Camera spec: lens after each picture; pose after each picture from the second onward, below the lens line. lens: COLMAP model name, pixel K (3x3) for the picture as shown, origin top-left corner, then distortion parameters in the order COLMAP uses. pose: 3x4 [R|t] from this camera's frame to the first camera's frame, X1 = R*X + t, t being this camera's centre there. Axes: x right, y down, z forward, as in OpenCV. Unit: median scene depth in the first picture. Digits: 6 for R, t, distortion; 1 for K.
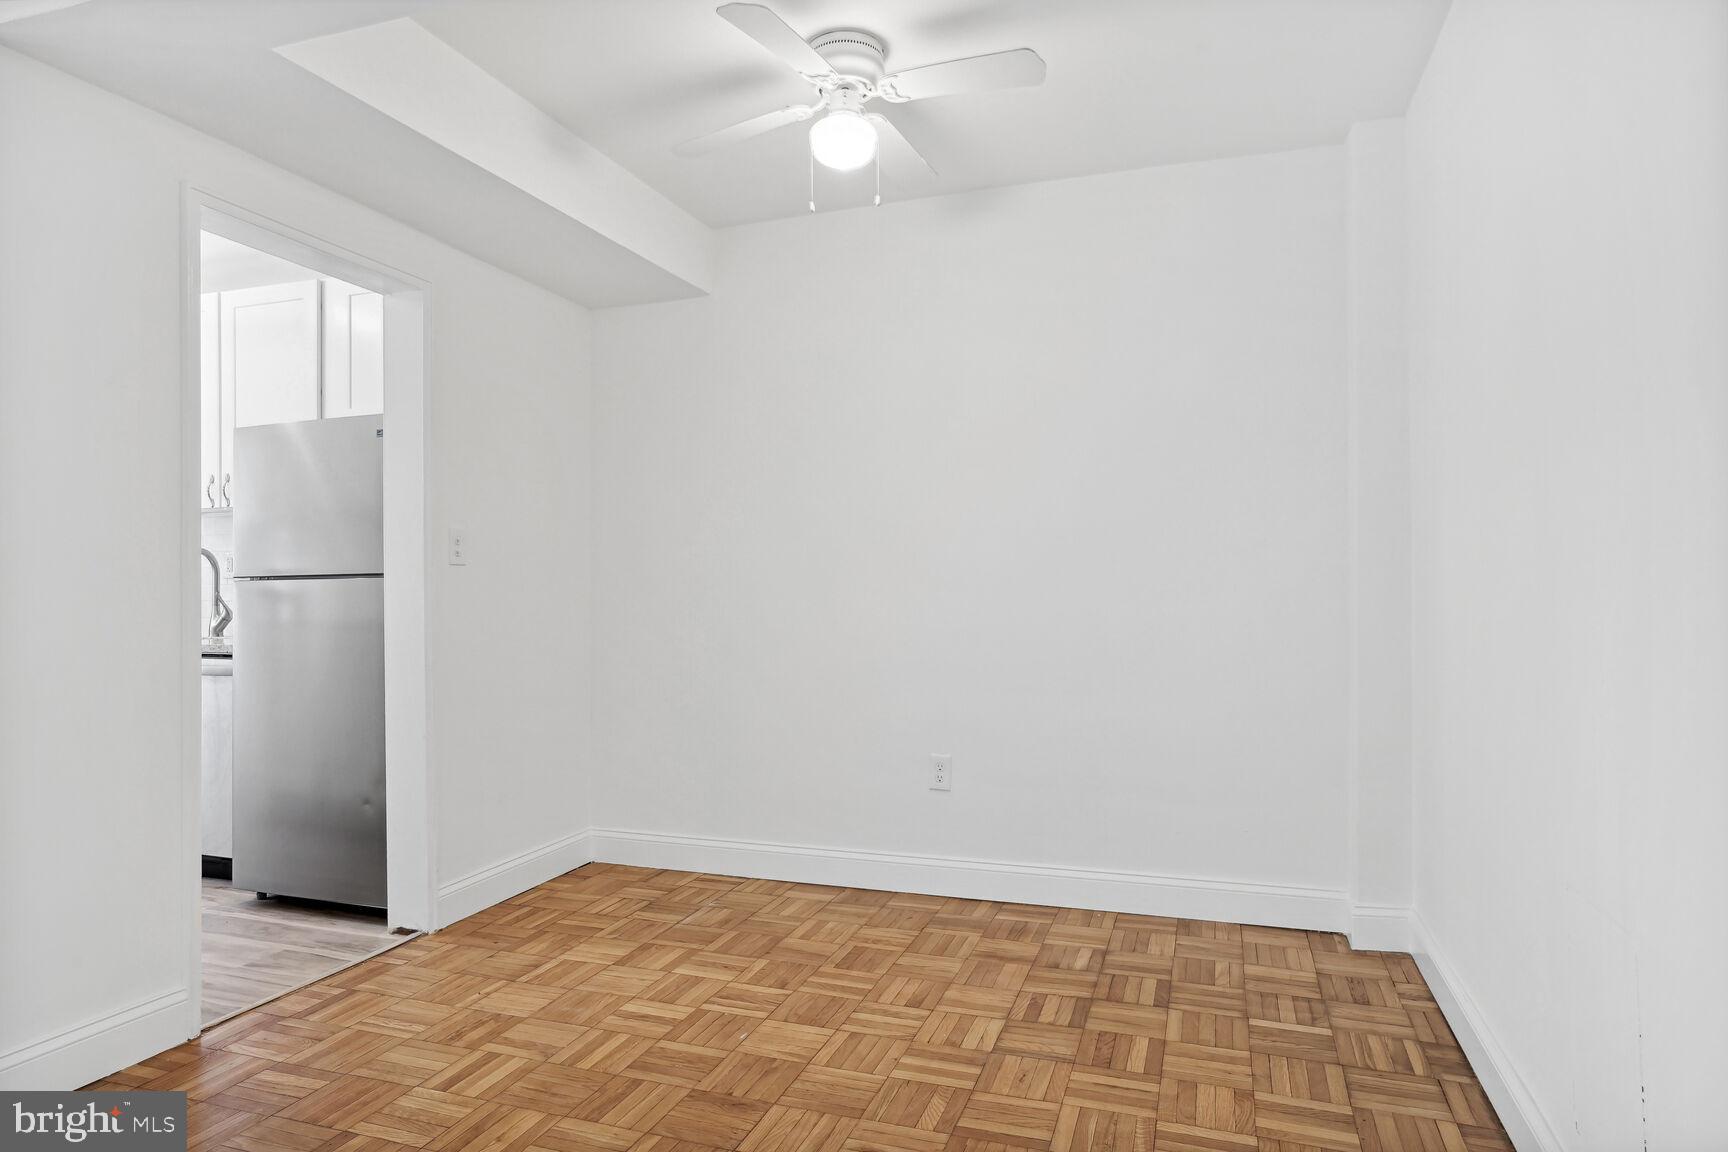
lens RADIAL K [[1030.9, 0, 862.6], [0, 1030.9, 580.1], [0, 0, 1]] dist [-0.025544, -0.000582]
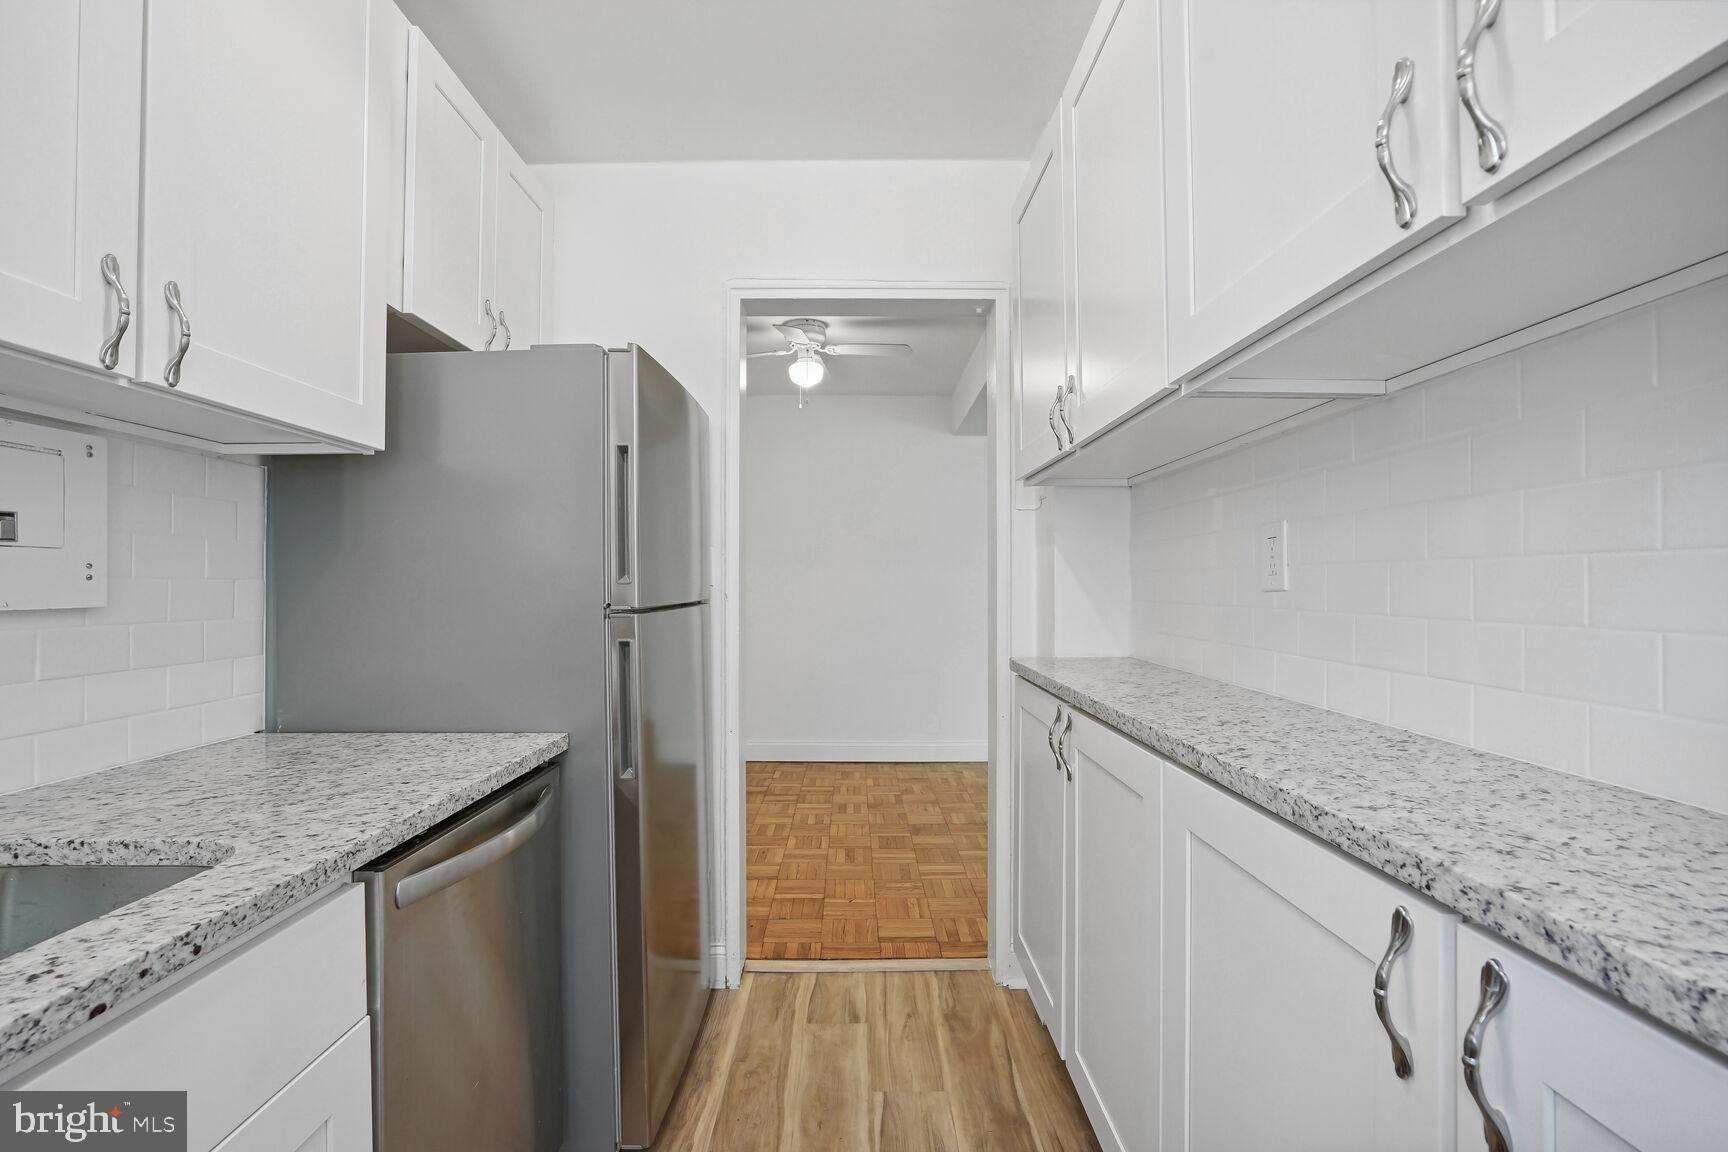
lens RADIAL K [[818.5, 0, 862.8], [0, 818.5, 582.6], [0, 0, 1]] dist [-0.049724, 0.013864]
pose [[-0.335473, 0.008884, 0.942008, -1.444841], [0.002436, 0.999960, -0.008563, -0.019891], [-0.942047, -0.000578, -0.335481, 1.373875]]
